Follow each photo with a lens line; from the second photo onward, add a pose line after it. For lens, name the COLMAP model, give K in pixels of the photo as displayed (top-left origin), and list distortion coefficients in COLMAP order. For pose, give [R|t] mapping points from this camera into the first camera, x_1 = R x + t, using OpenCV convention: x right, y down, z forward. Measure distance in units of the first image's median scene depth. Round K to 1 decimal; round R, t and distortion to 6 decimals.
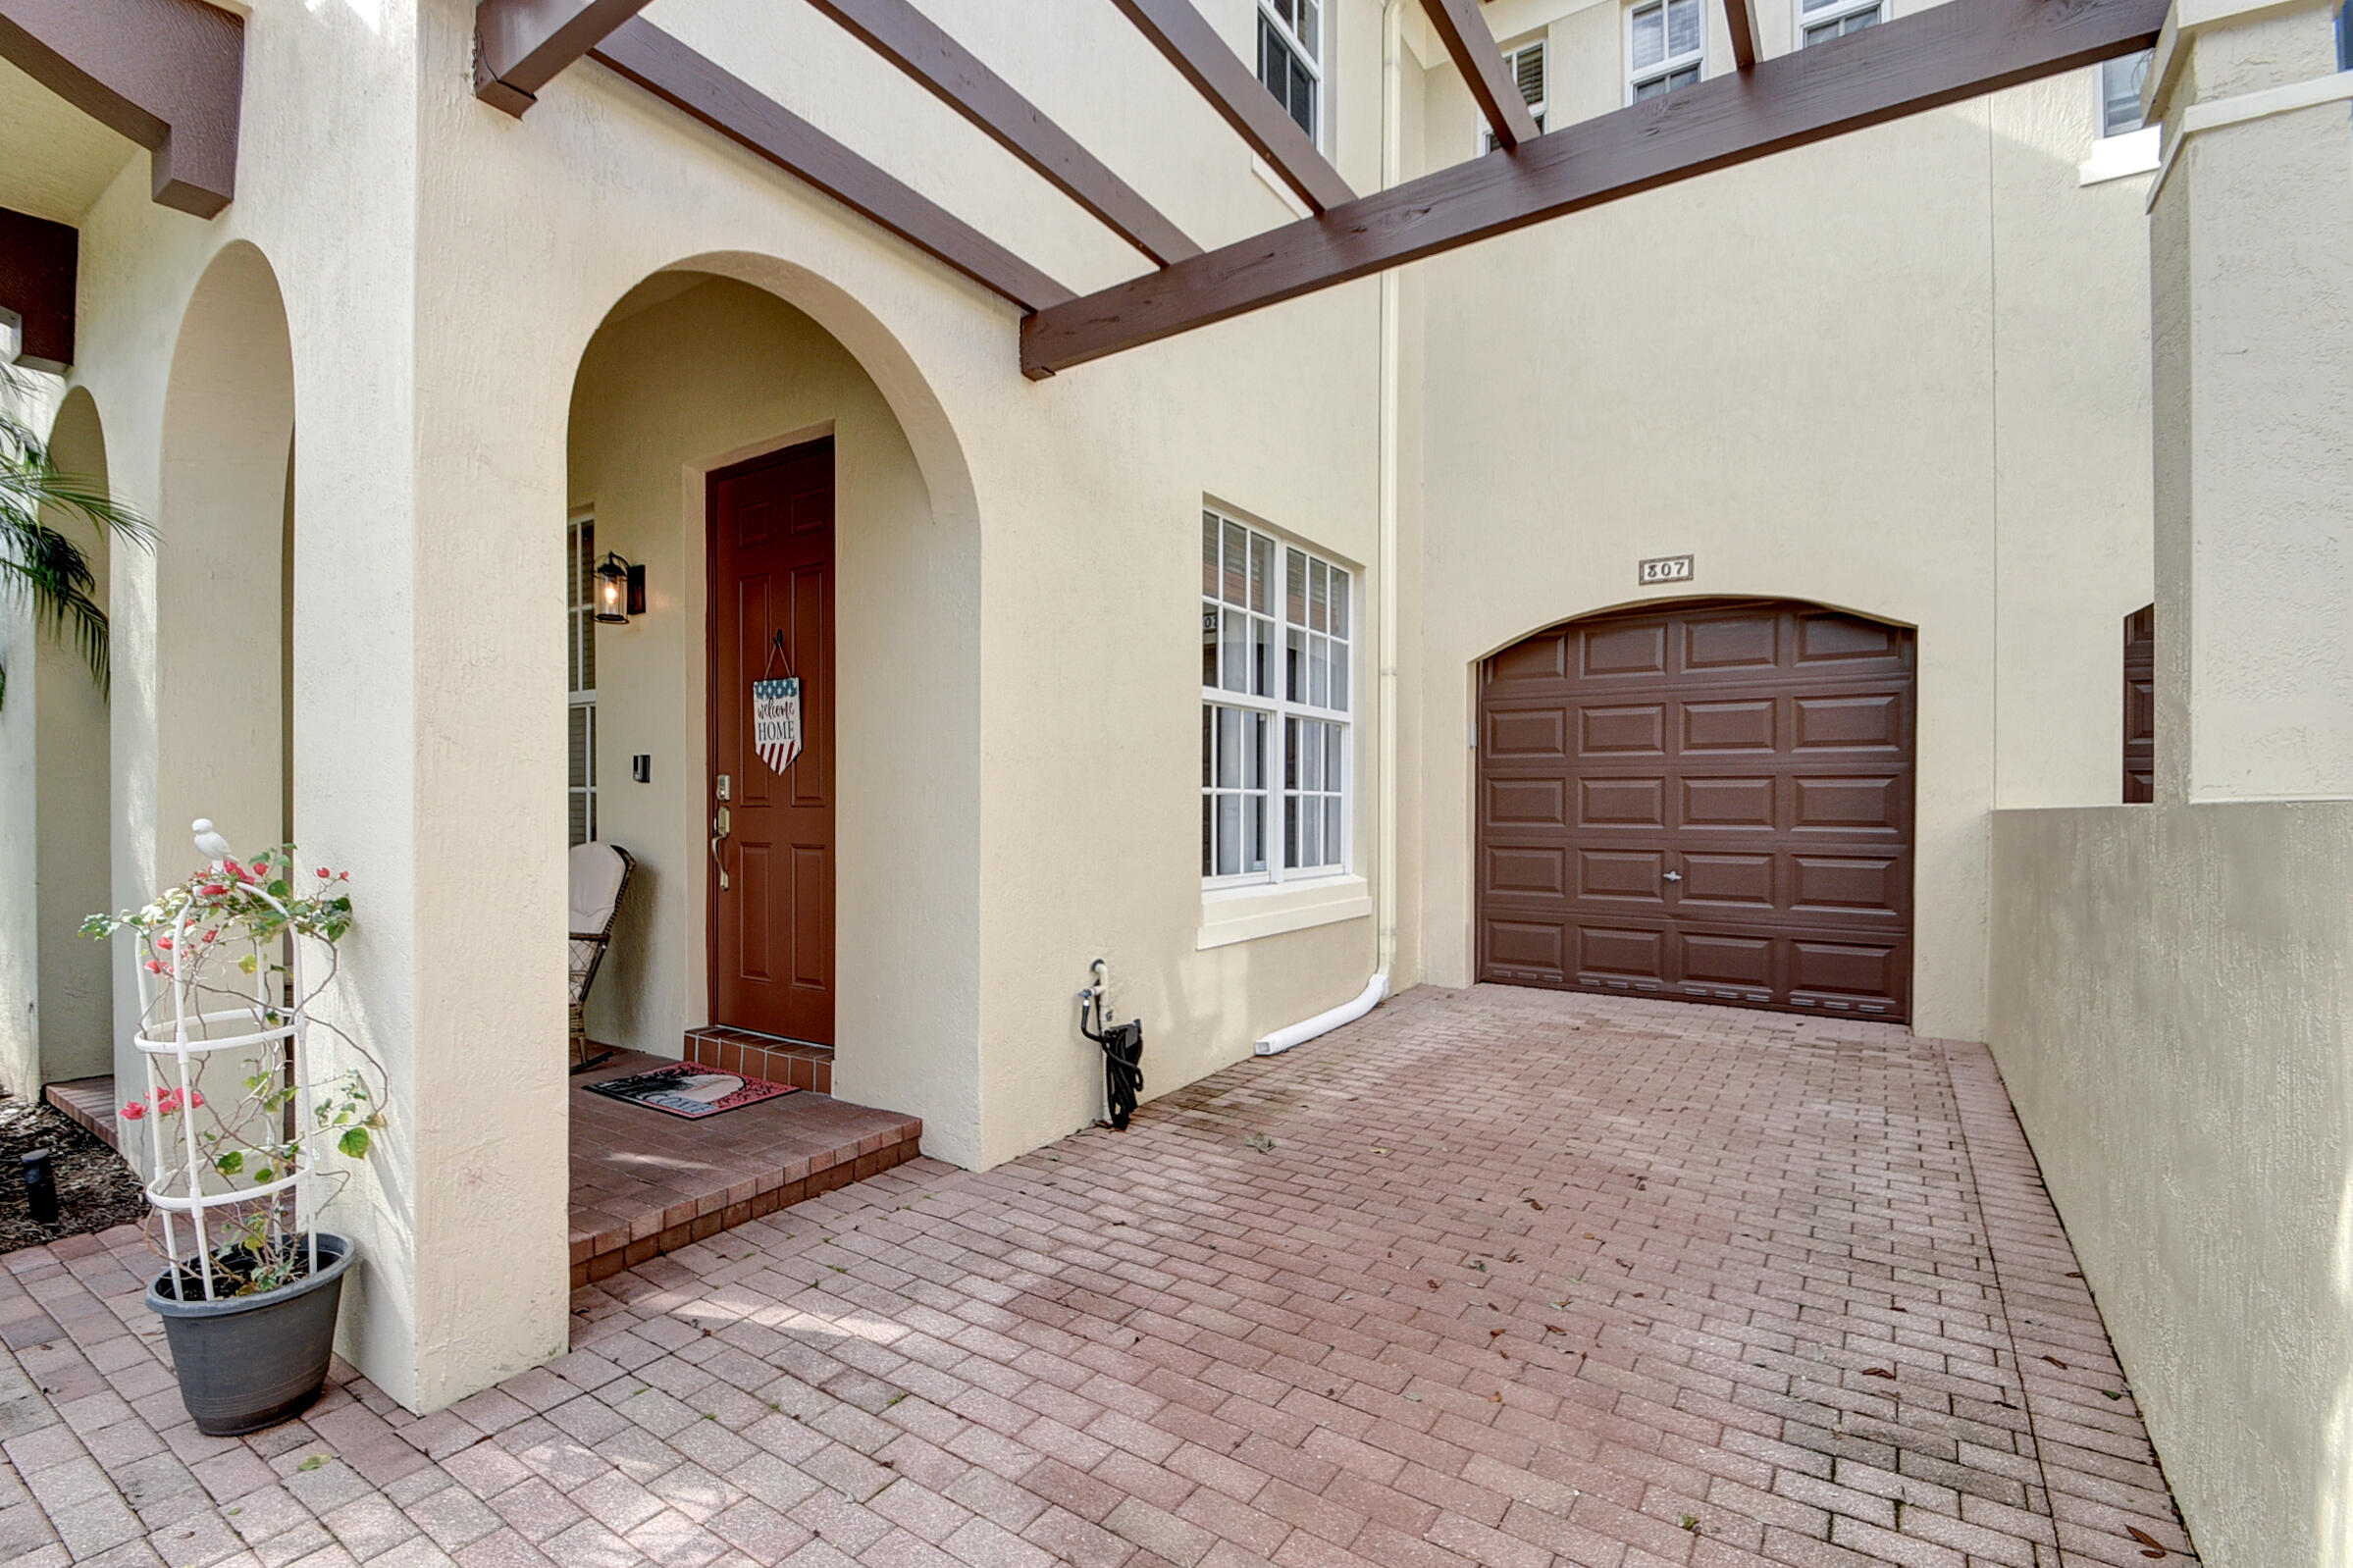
lens RADIAL K [[1052.3, 0, 1164.7], [0, 1052.3, 812.9], [0, 0, 1]] dist [0.011294, -0.013468]
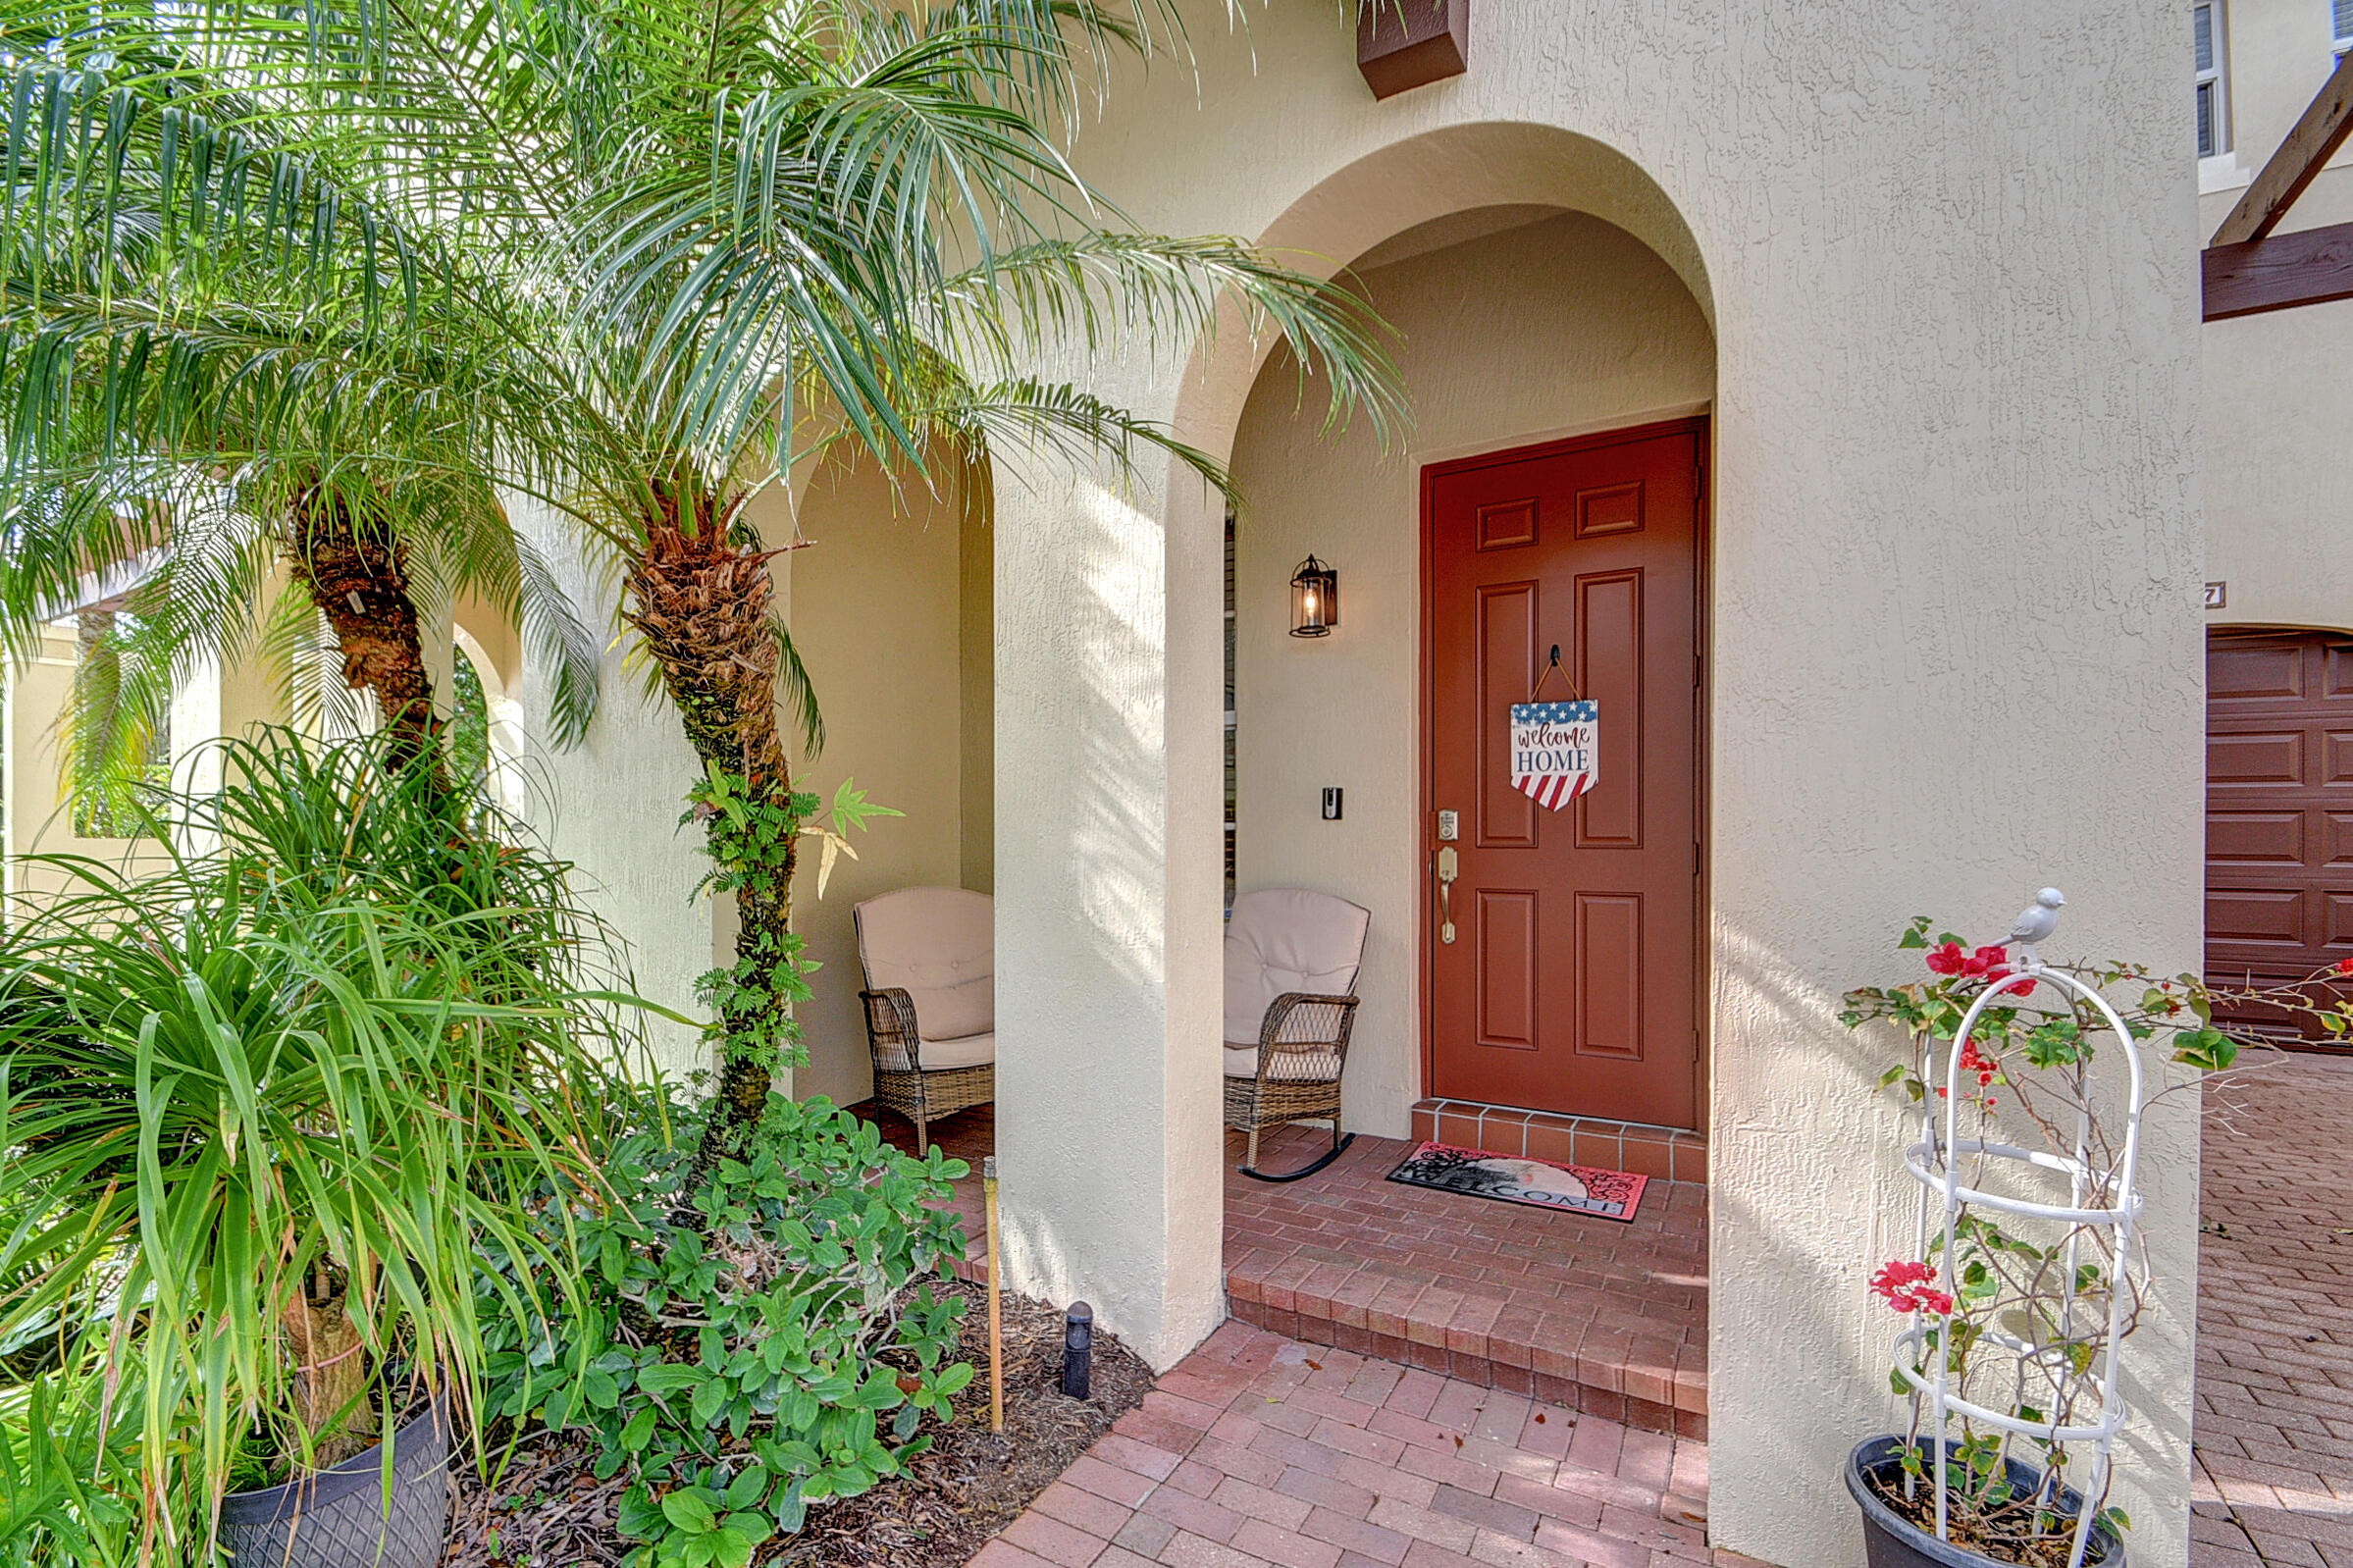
lens RADIAL K [[1057.0, 0, 1164.1], [0, 1057.0, 826.4], [0, 0, 1]] dist [-0.000726, -0.000757]
pose [[0.997321, -0.000383, 0.073153, -0.714747], [0.001310, 0.999919, -0.012630, -0.012357], [-0.073142, 0.012692, 0.997241, 0.144176]]
